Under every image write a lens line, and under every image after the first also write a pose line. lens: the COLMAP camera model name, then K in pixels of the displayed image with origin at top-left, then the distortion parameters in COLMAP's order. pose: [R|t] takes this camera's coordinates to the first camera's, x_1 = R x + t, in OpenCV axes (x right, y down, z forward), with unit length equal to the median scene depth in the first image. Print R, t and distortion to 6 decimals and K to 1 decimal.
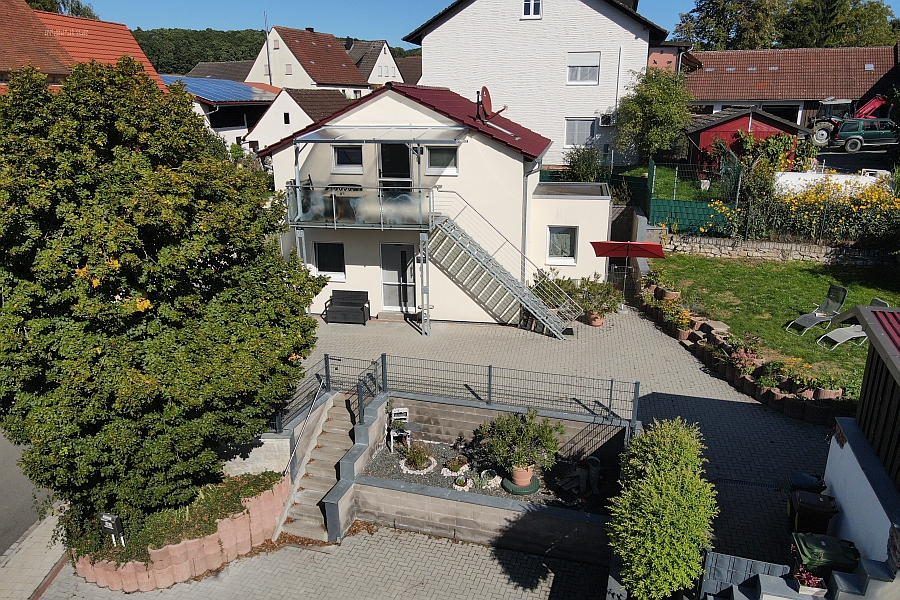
lens RADIAL K [[617.7, 0, 449.8], [0, 617.7, 287.0], [0, 0, 1]] dist [0.001849, -0.002709]
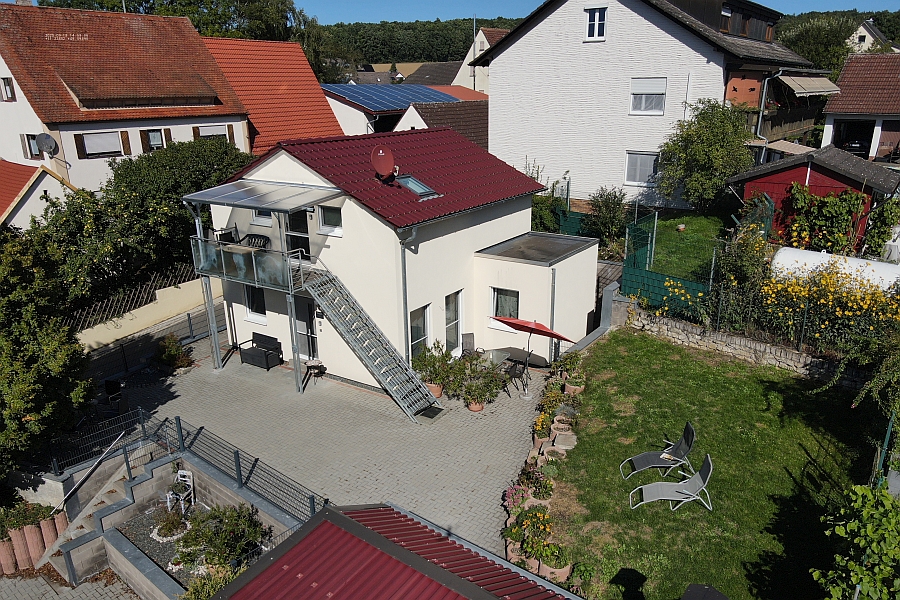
lens RADIAL K [[613.6, 0, 450.0], [0, 613.6, 300.0], [0, 0, 1]] dist [-0.000368, -0.002536]
pose [[0.932706, 0.112089, -0.342775, 0.461975], [-0.100972, 0.993623, 0.050171, -0.131430], [0.346213, -0.012185, 0.938077, 0.128685]]
